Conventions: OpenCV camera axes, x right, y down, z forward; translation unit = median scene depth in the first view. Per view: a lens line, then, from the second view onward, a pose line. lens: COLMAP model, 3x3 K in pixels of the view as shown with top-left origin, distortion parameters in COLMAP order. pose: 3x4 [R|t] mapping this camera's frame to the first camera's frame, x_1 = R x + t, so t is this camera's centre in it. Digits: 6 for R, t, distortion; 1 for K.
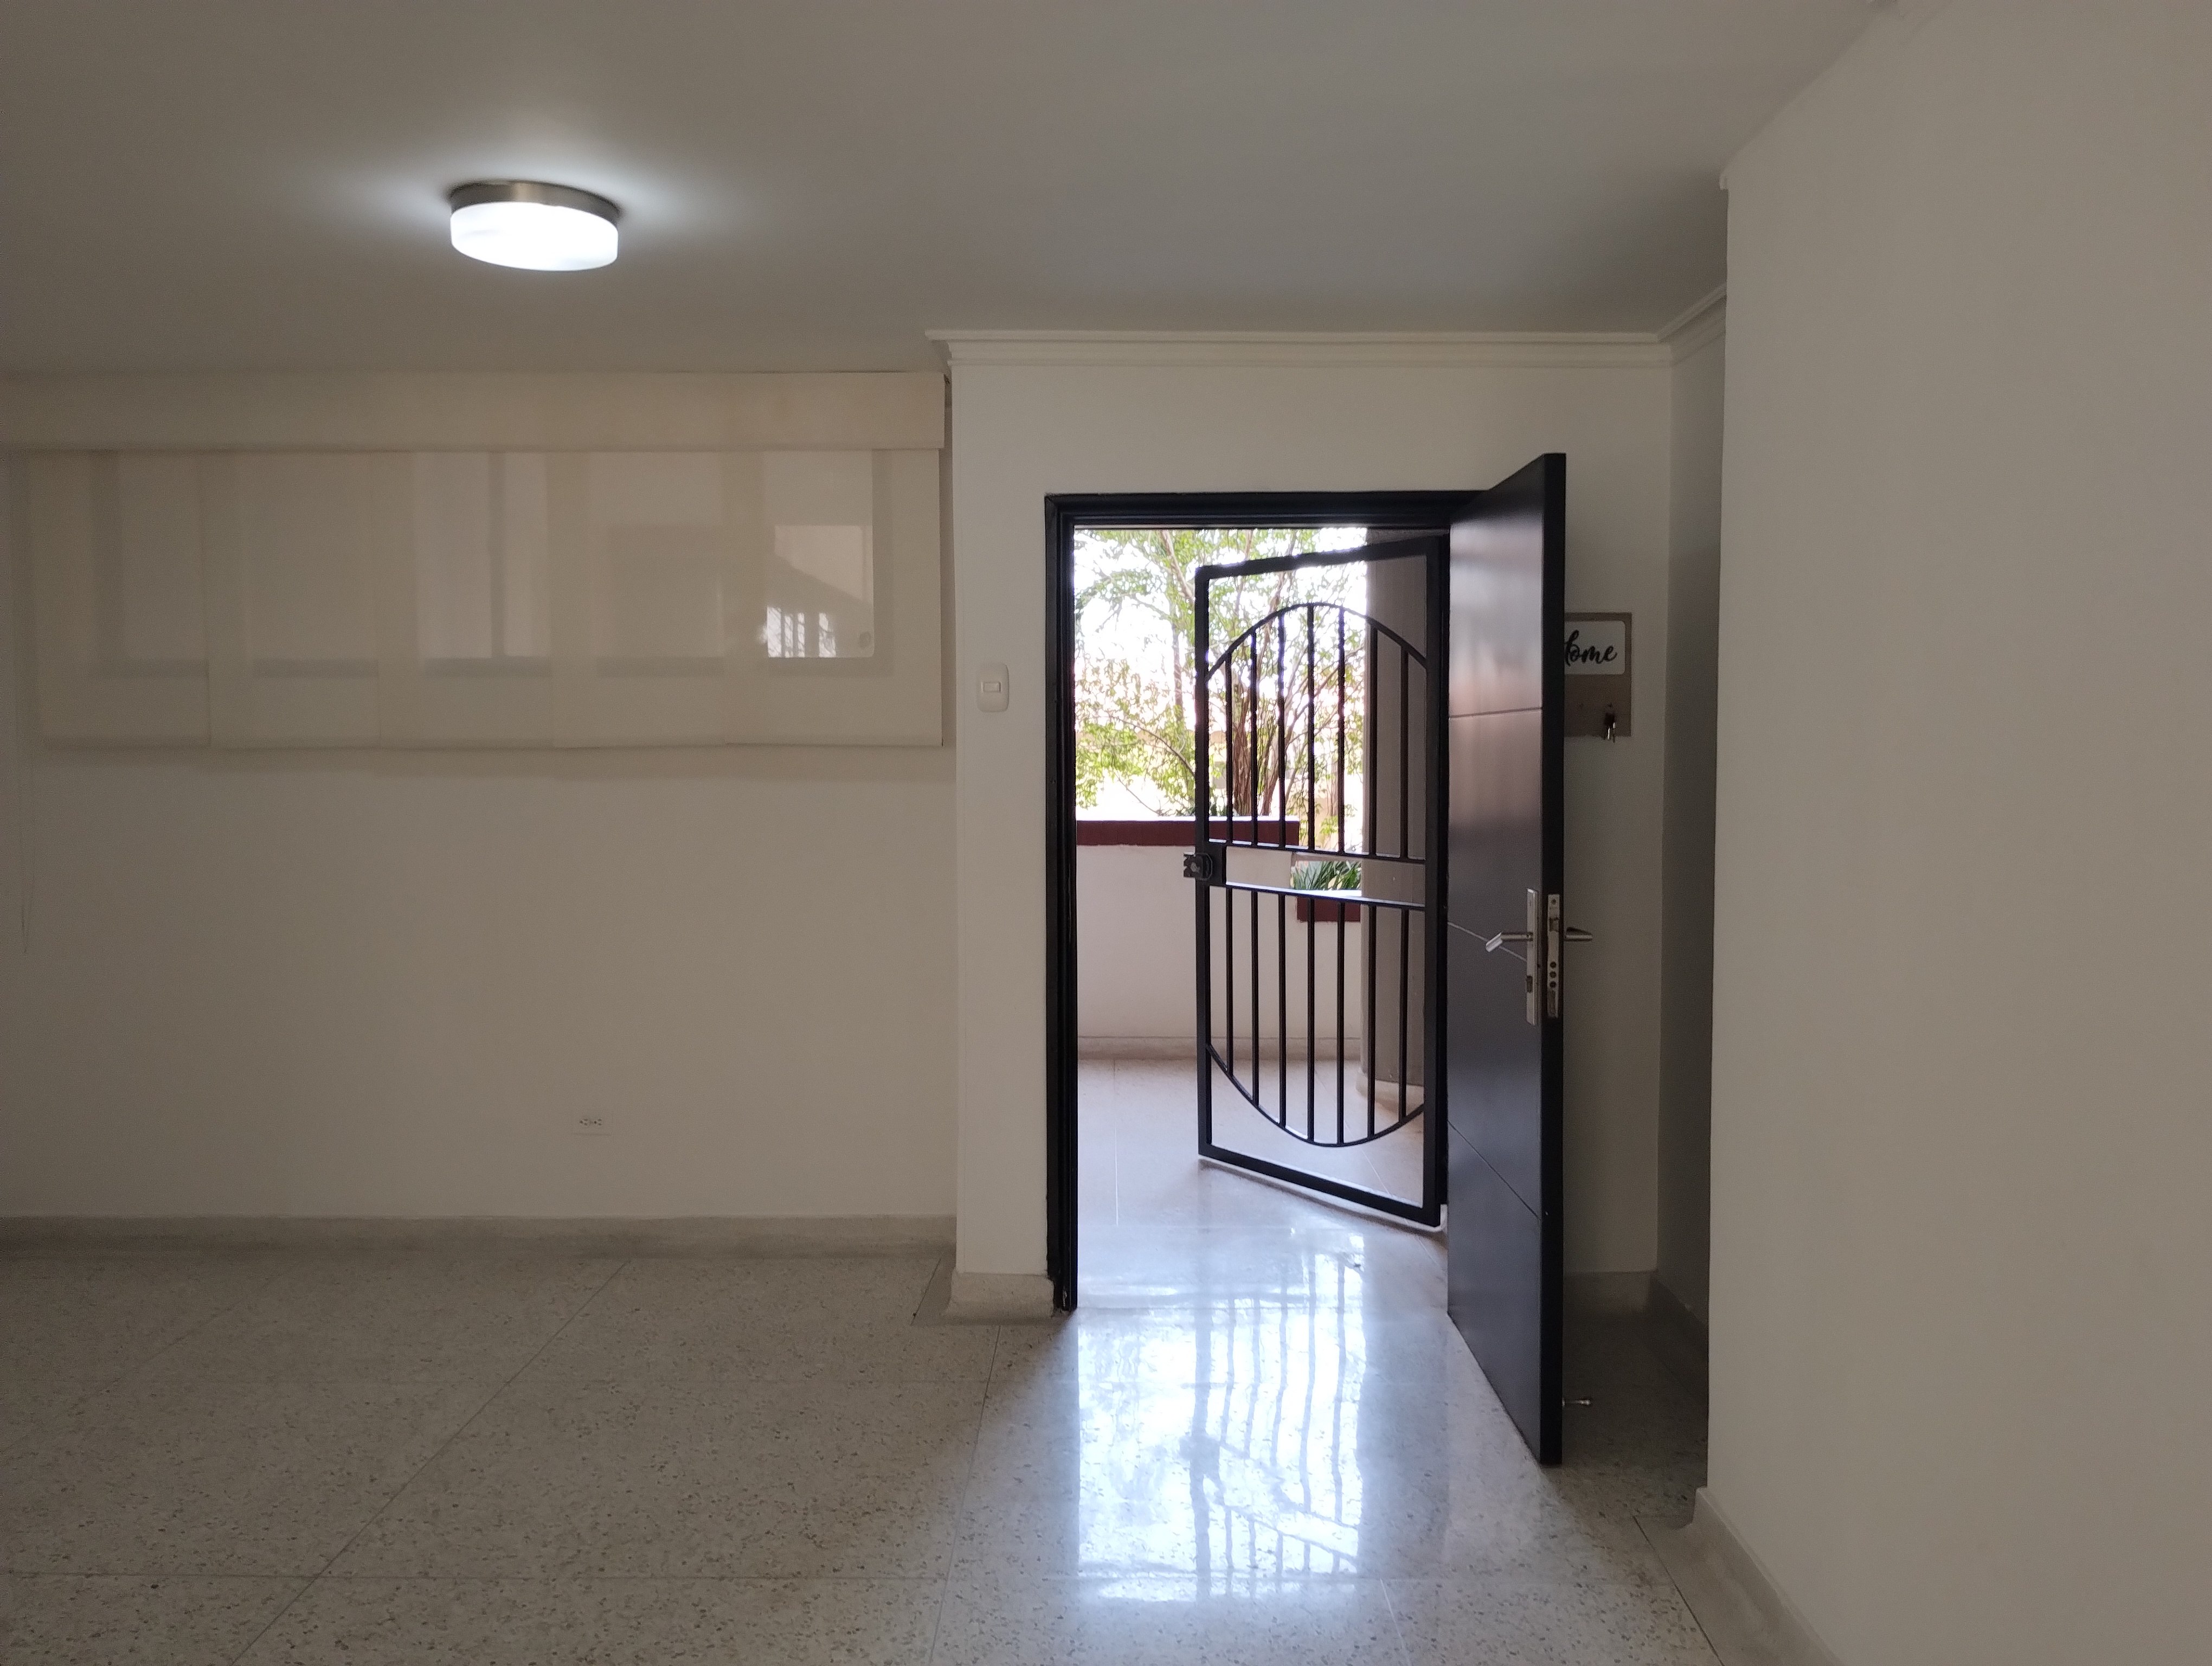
lens RADIAL K [[1836.3, 0, 1109.3], [0, 1836.3, 836.7], [0, 0, 1]] dist [0.060629, -0.060218]
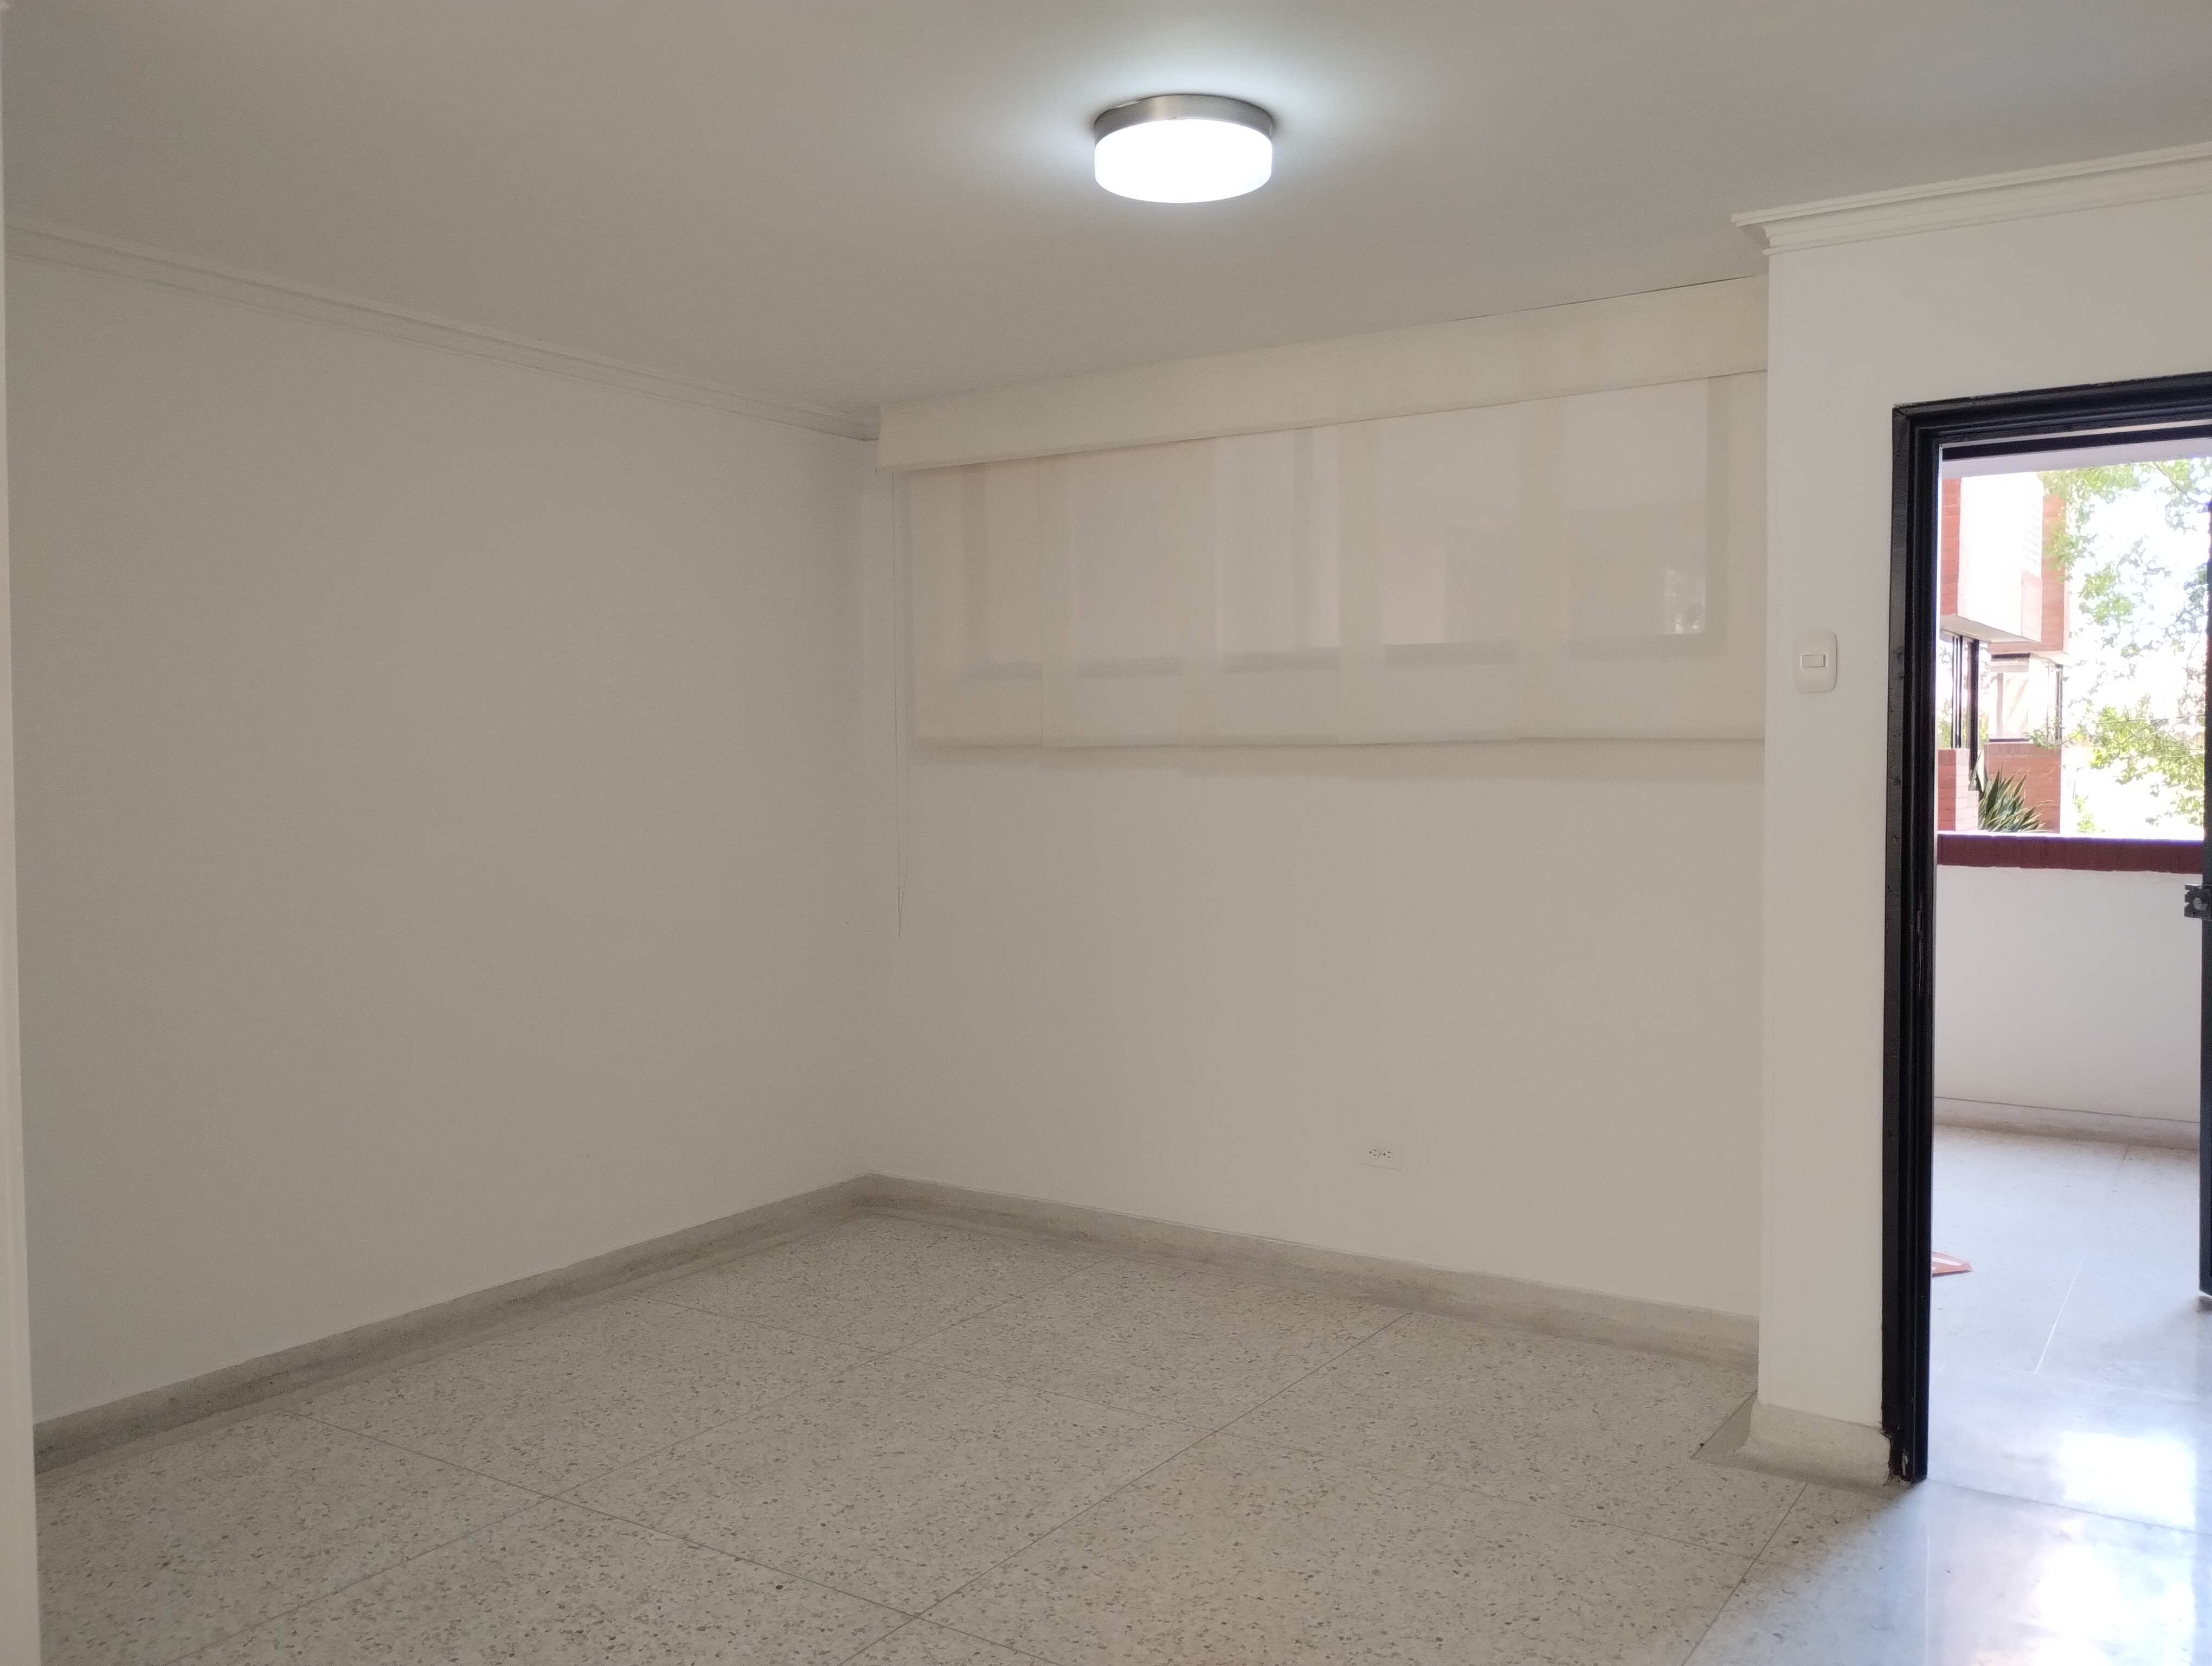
lens RADIAL K [[1836.3, 0, 1105.5], [0, 1836.3, 839.5], [0, 0, 1]] dist [0.060629, -0.060218]
pose [[0.844845, 0.023752, -0.534484, 0.101363], [-0.025699, 0.999663, 0.003802, -0.001246], [0.534394, 0.010523, 0.845170, 0.174501]]
